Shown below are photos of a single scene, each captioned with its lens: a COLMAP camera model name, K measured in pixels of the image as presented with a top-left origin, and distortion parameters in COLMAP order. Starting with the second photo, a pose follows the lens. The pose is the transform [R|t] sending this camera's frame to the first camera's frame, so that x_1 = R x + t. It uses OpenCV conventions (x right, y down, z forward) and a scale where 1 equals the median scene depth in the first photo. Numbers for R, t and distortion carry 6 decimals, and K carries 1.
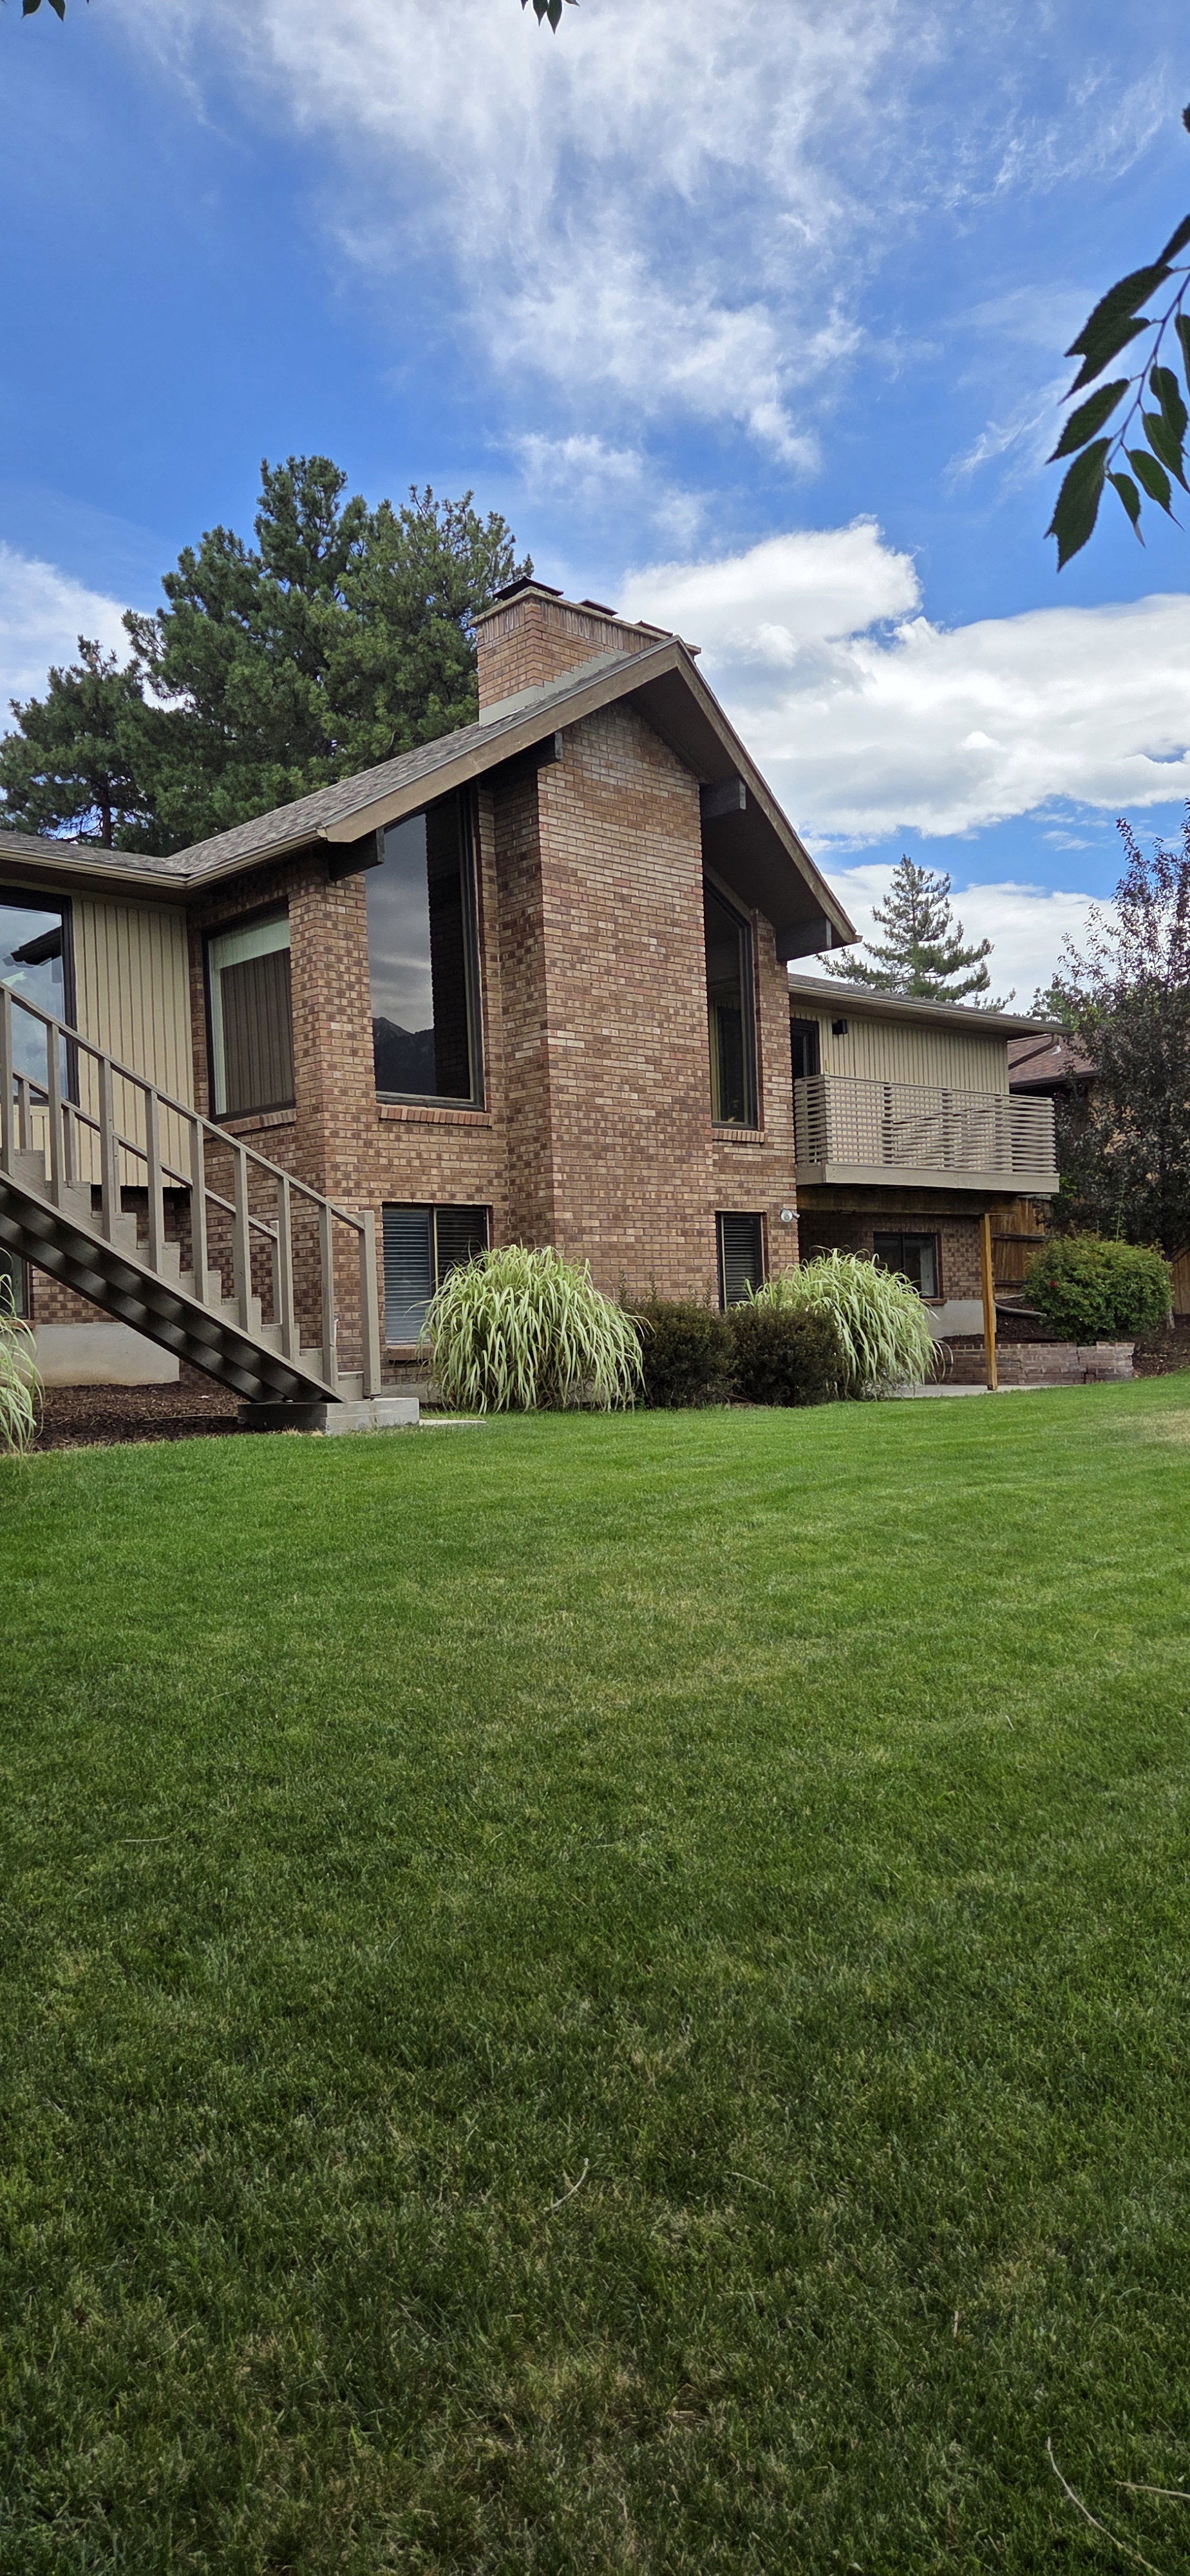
lens RADIAL K [[1690.3, 0, 595.0], [0, 1690.3, 1288.0], [0, 0, 1]] dist [0.059312, -0.070256]
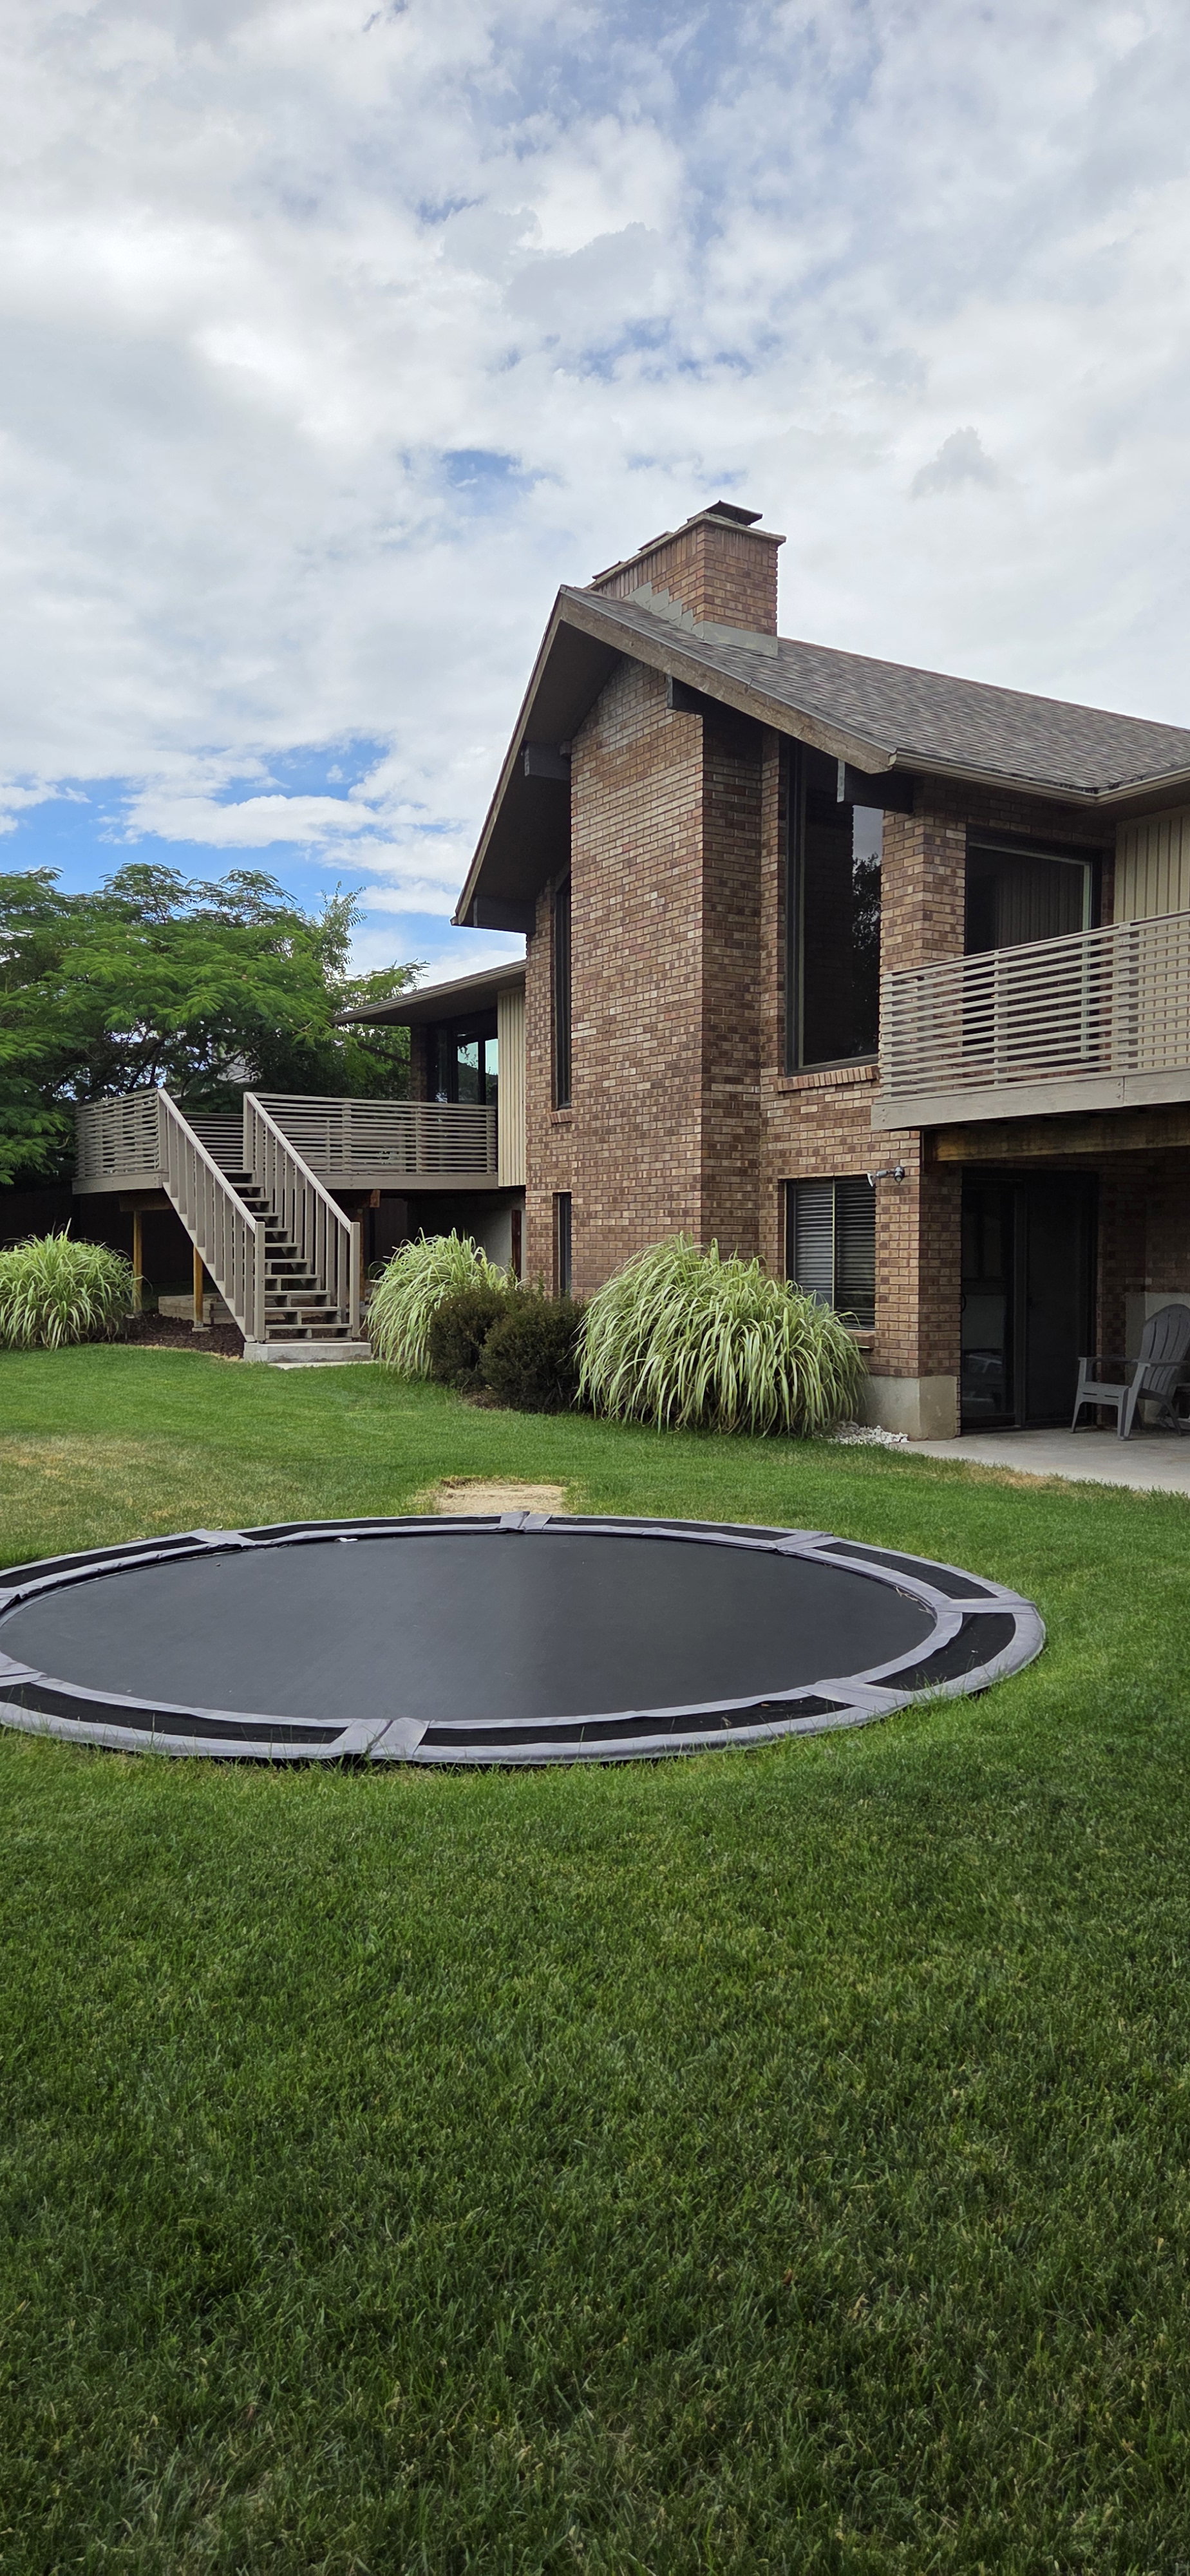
lens RADIAL K [[1697.1, 0, 595.0], [0, 1697.1, 1288.0], [0, 0, 1]] dist [0.058368, -0.067188]
pose [[-0.190052, 0.055486, -0.980205, 1.572456], [0.026291, 0.998331, 0.051414, -0.066733], [0.981422, -0.015999, -0.191194, 1.874993]]
